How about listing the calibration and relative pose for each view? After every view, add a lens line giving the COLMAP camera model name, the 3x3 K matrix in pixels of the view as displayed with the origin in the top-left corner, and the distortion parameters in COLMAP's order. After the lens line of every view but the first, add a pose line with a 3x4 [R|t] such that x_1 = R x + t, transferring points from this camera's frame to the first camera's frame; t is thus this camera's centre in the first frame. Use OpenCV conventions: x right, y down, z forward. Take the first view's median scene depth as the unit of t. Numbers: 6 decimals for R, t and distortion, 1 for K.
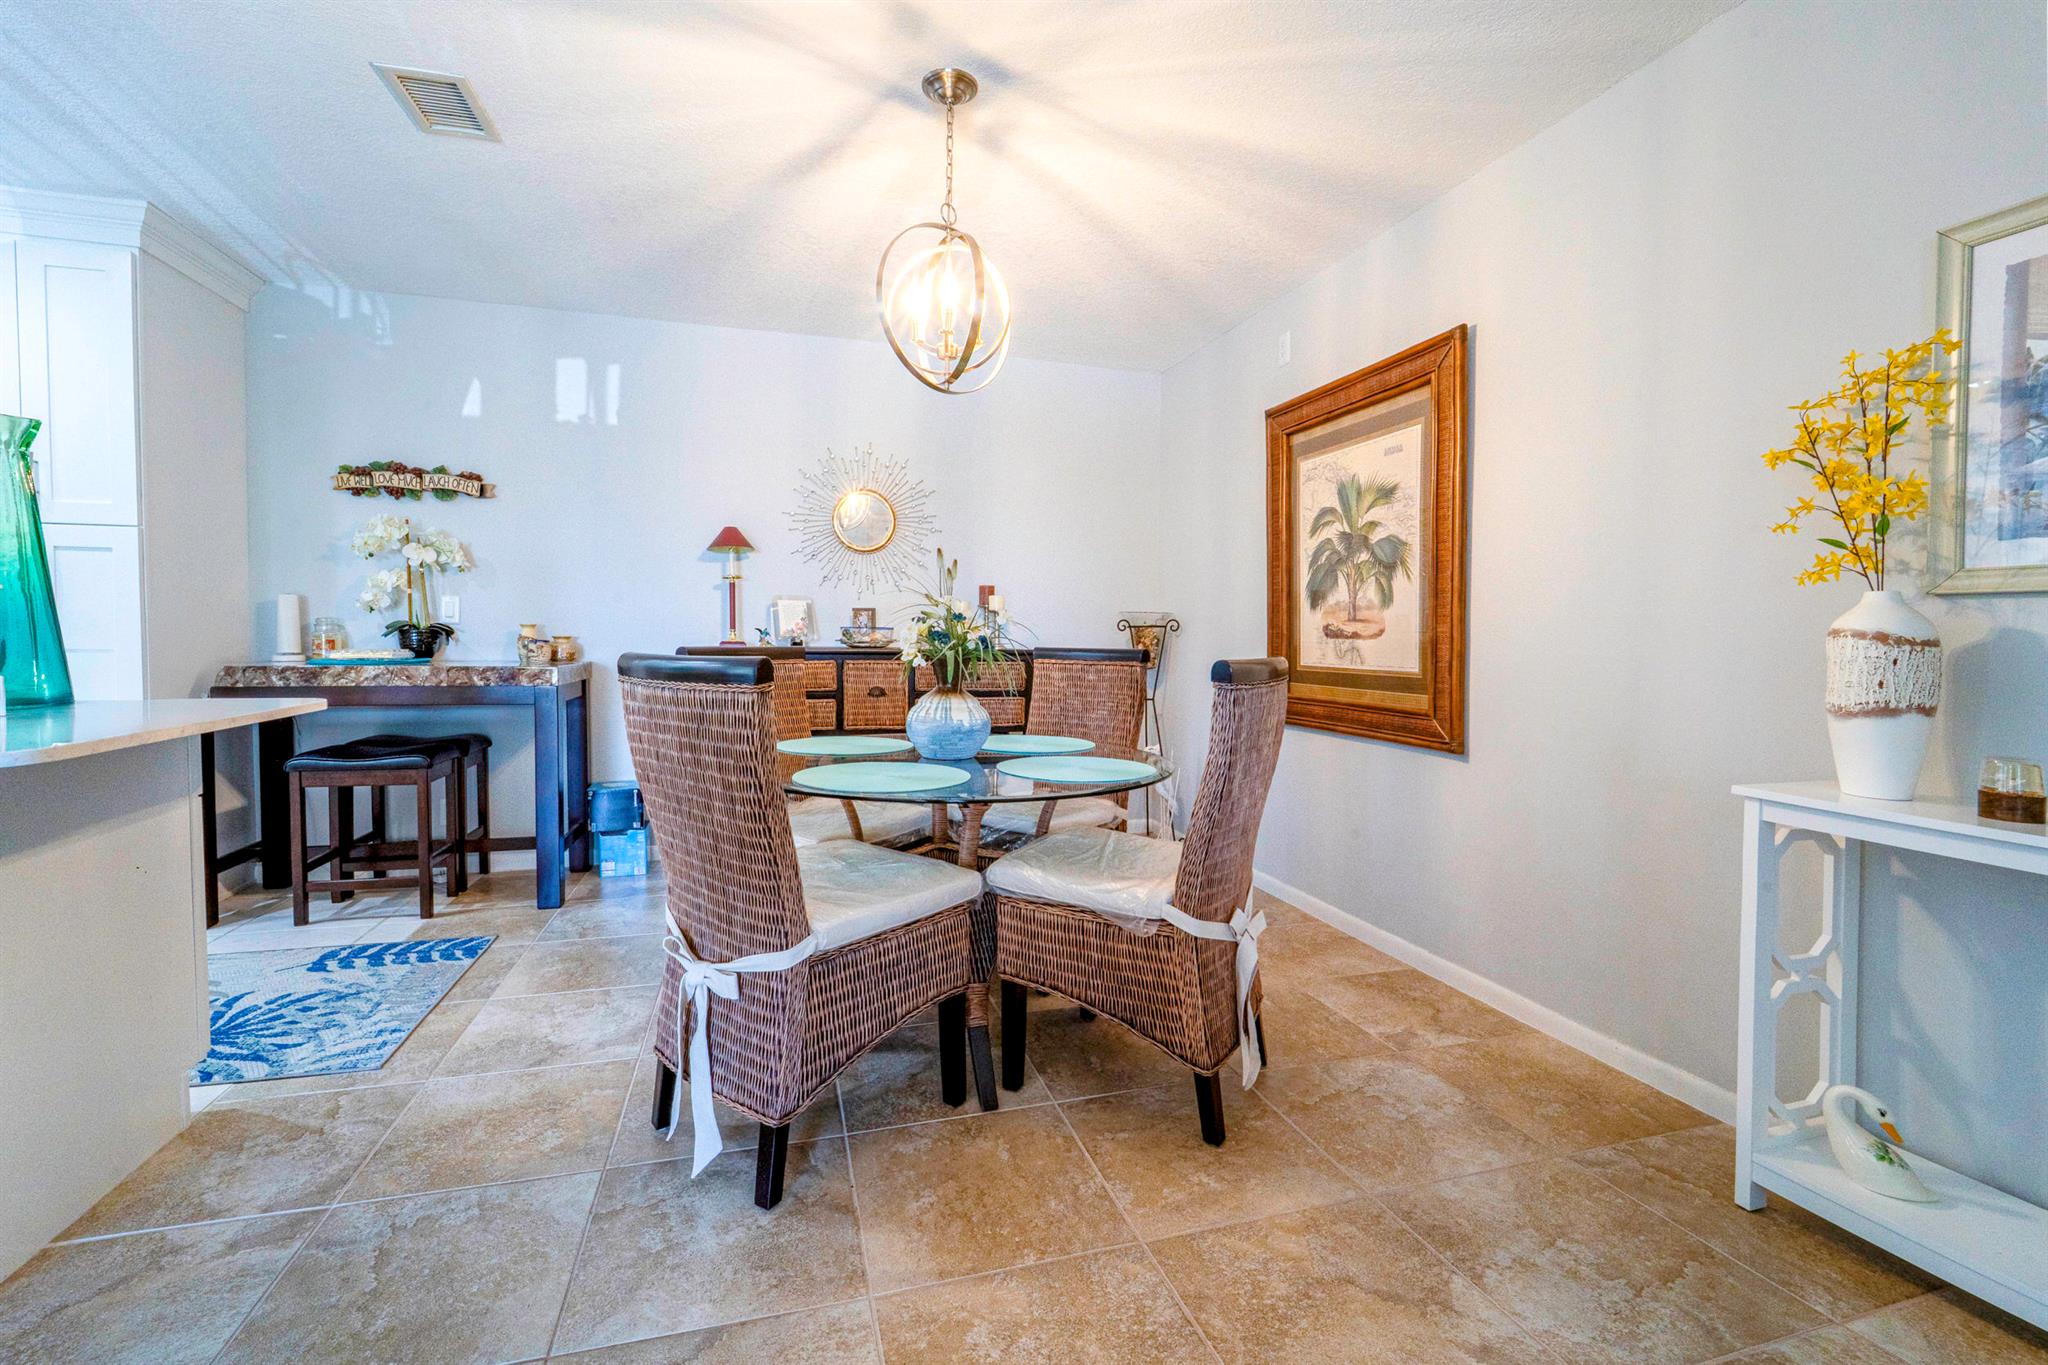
lens RADIAL K [[880.9, 0, 1016.0], [0, 880.9, 659.1], [0, 0, 1]] dist [-0.016313, -0.000404]
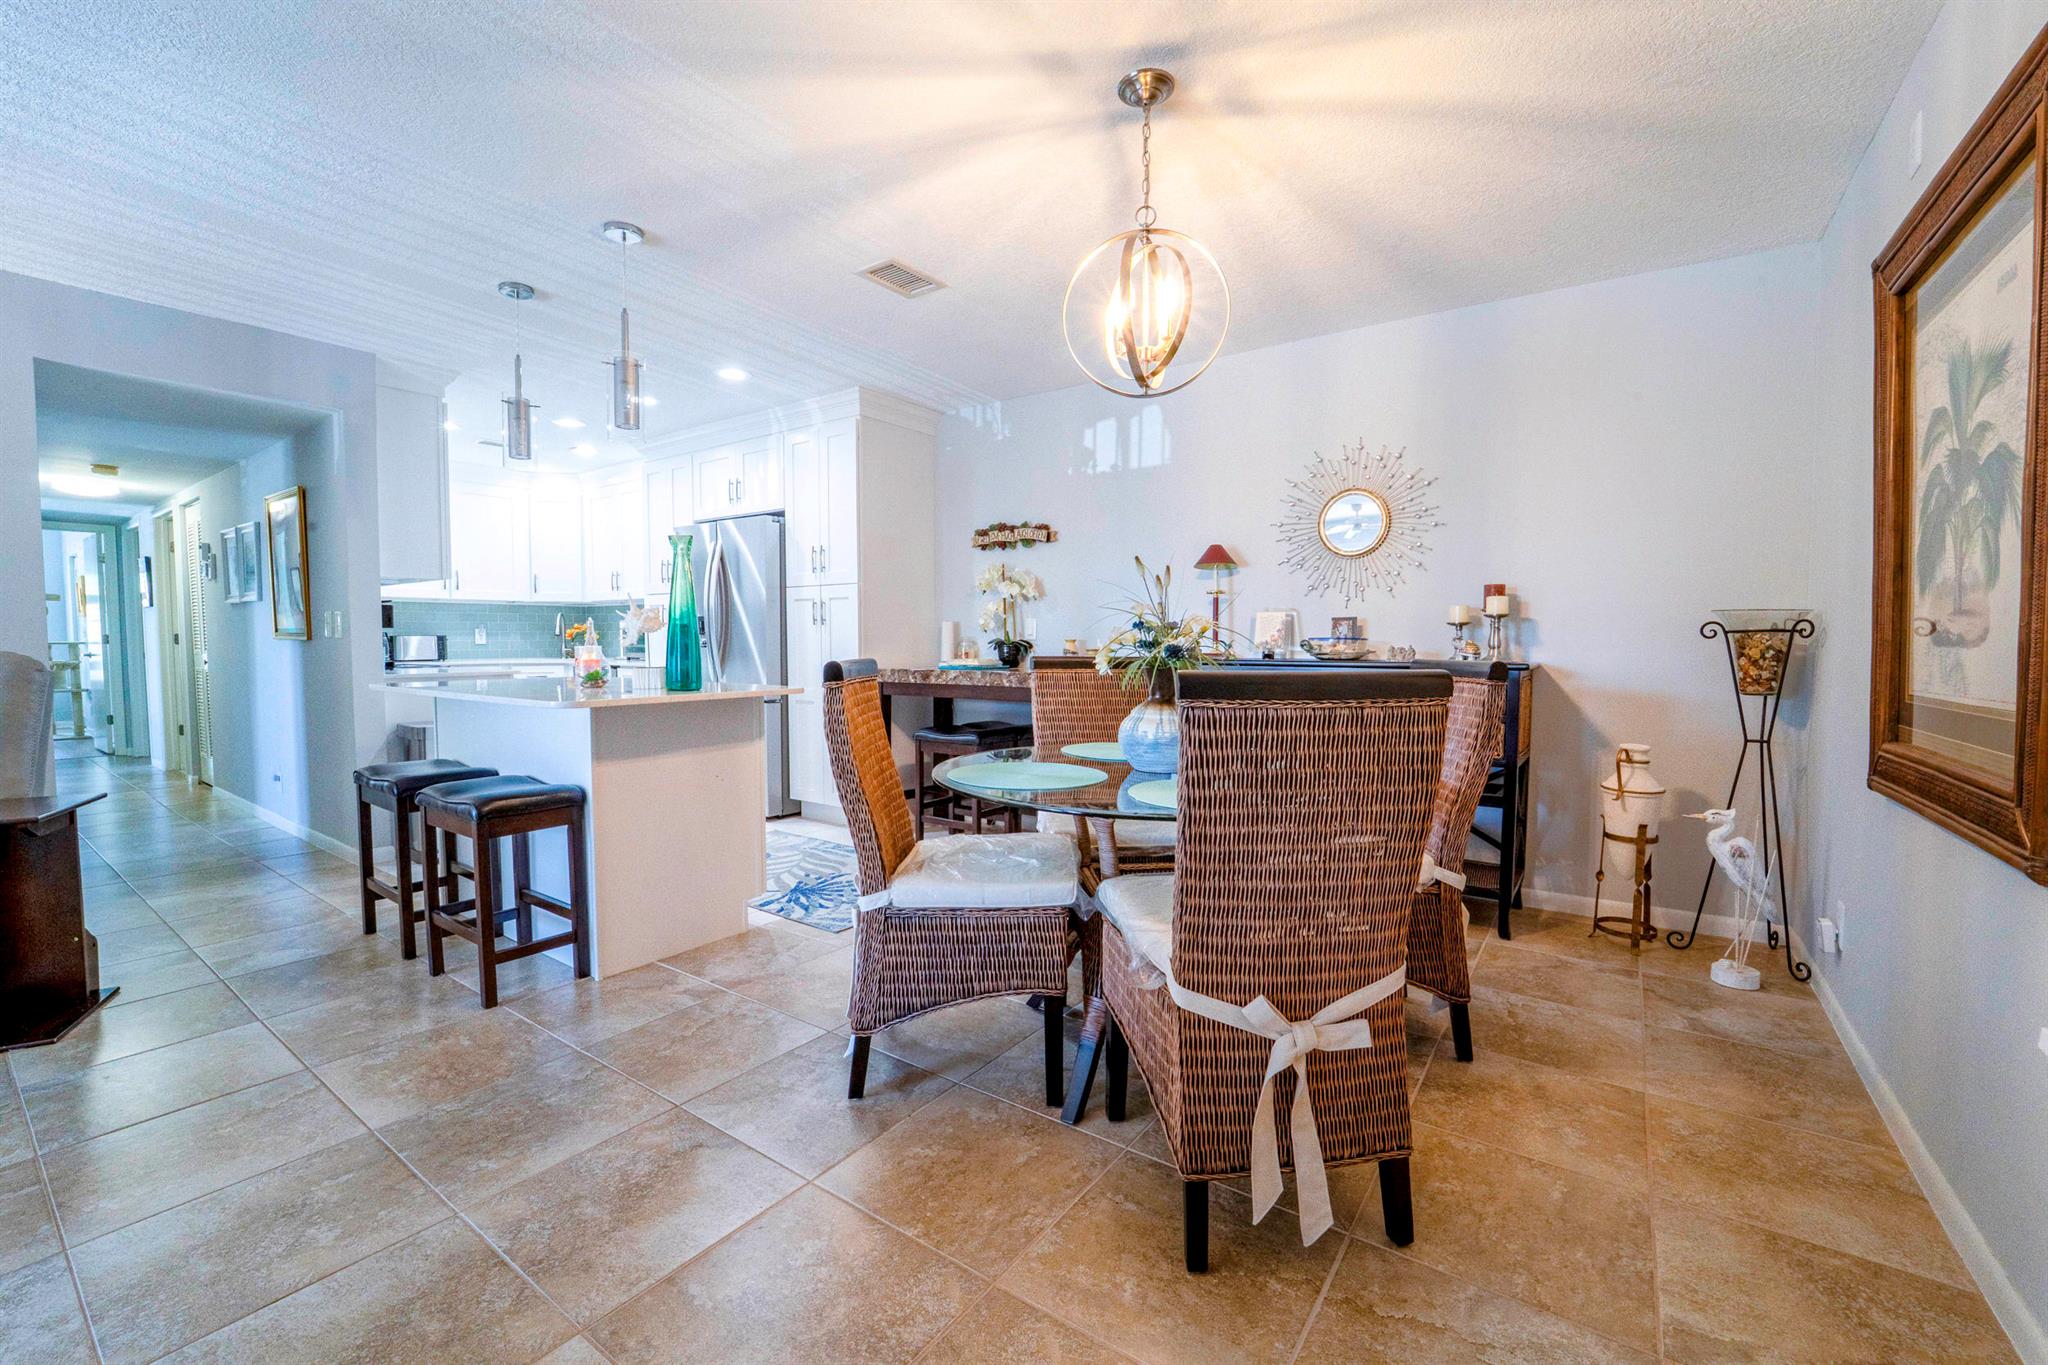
lens RADIAL K [[851.6, 0, 985.0], [0, 851.6, 664.0], [0, 0, 1]] dist [-0.000918, -0.000305]
pose [[0.605925, 0.009181, -0.795469, 0.408209], [-0.016752, 0.999859, -0.001220, -0.001684], [0.795346, 0.014065, 0.605993, 0.199321]]
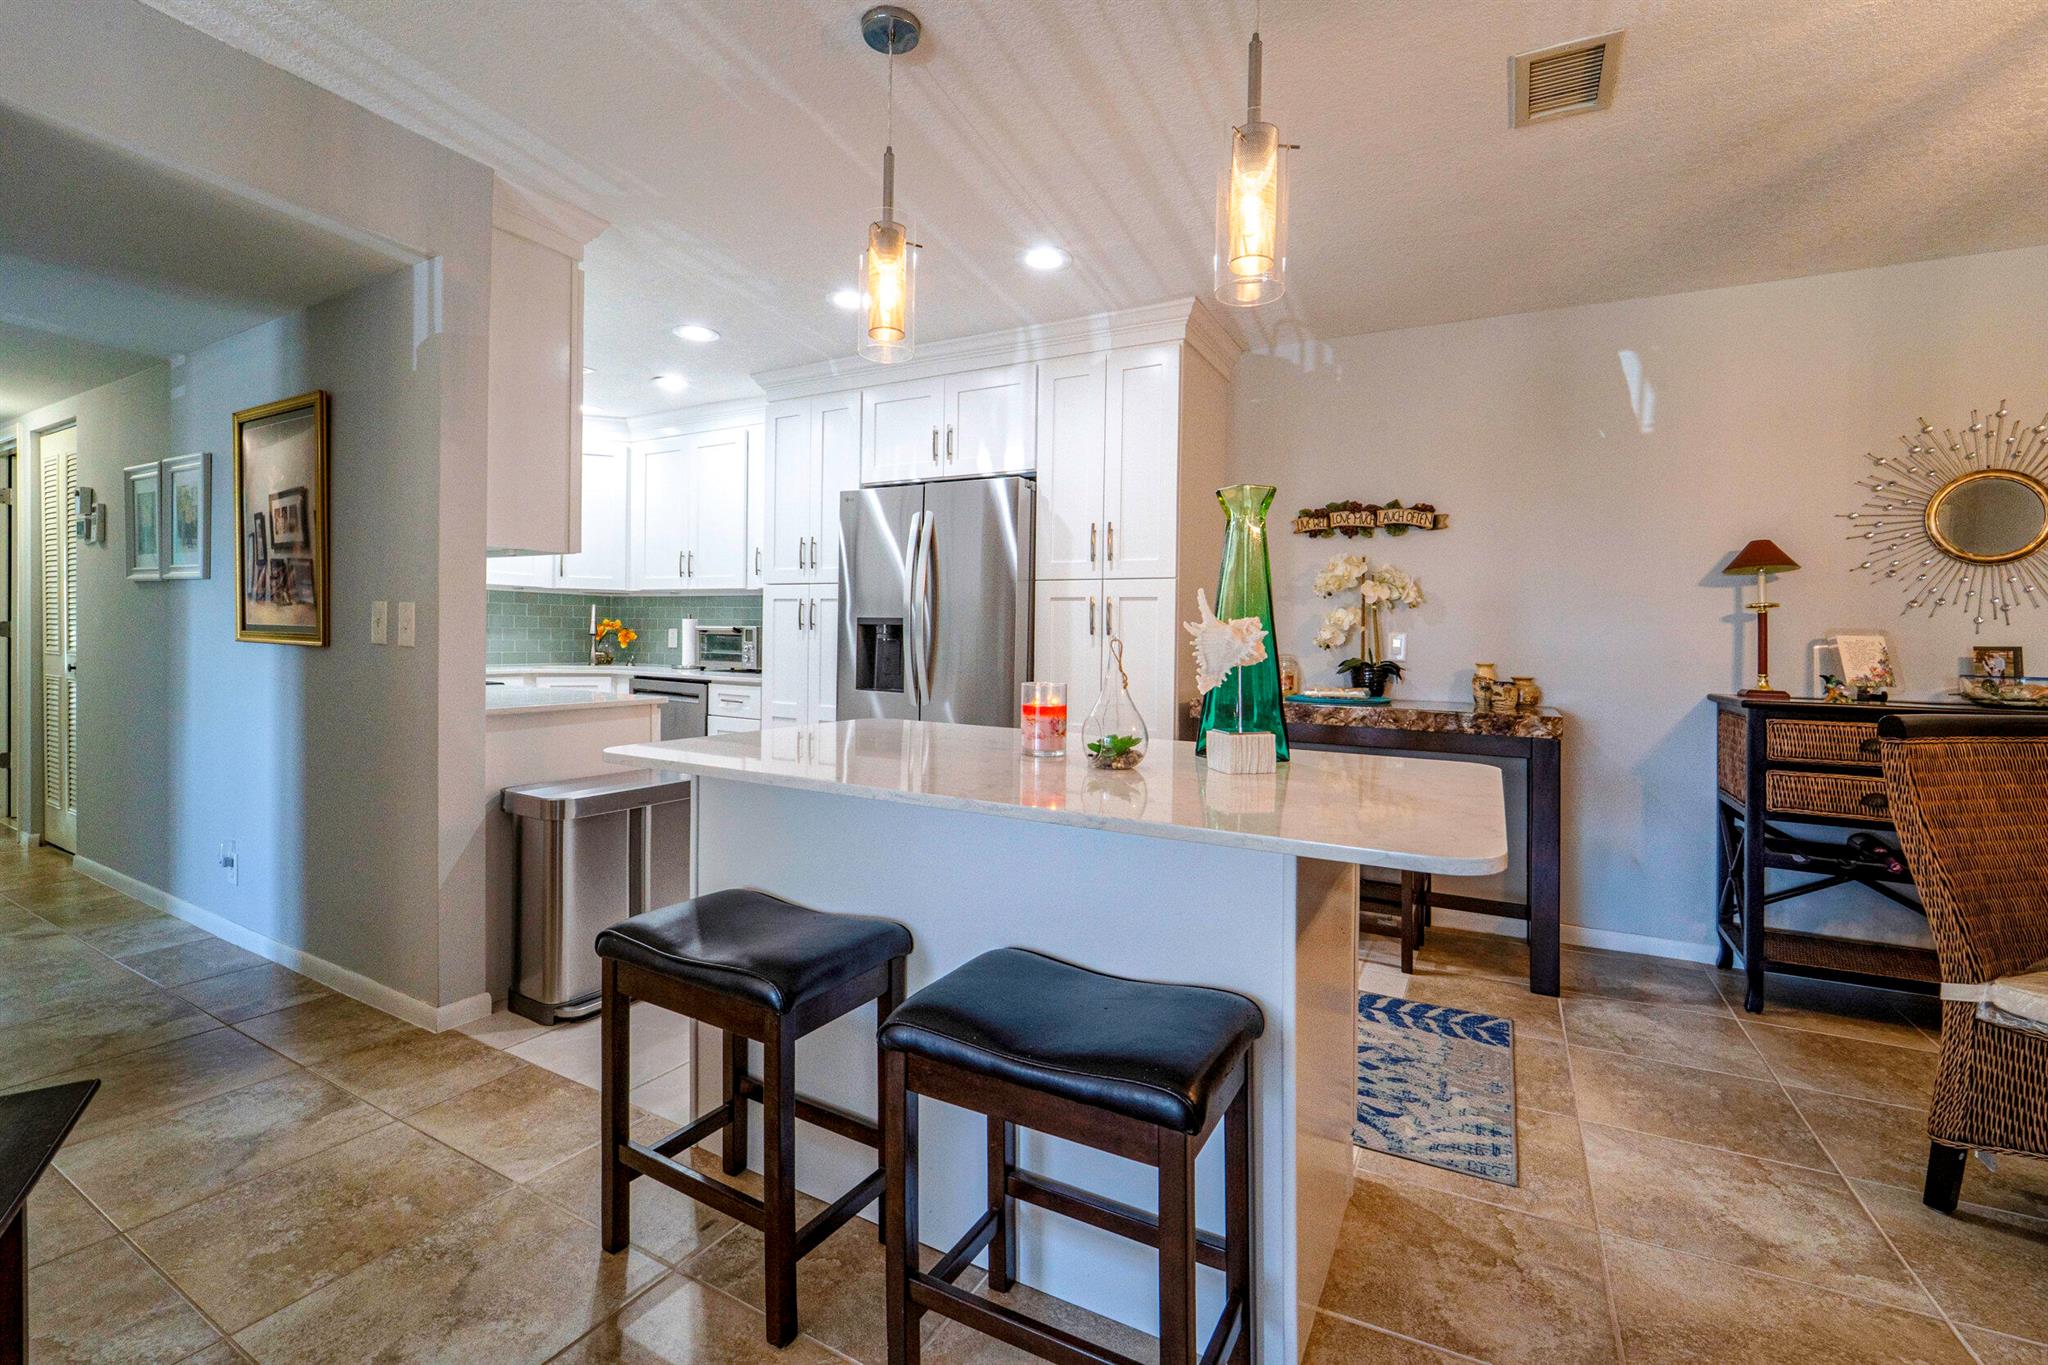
lens RADIAL K [[880.9, 0, 1016.0], [0, 880.9, 659.1], [0, 0, 1]] dist [-0.016313, -0.000404]
pose [[0.718017, 0.013928, -0.695886, -0.329854], [-0.030425, 0.999472, -0.011389, -0.023140], [0.695361, 0.029350, 0.718061, 0.004115]]
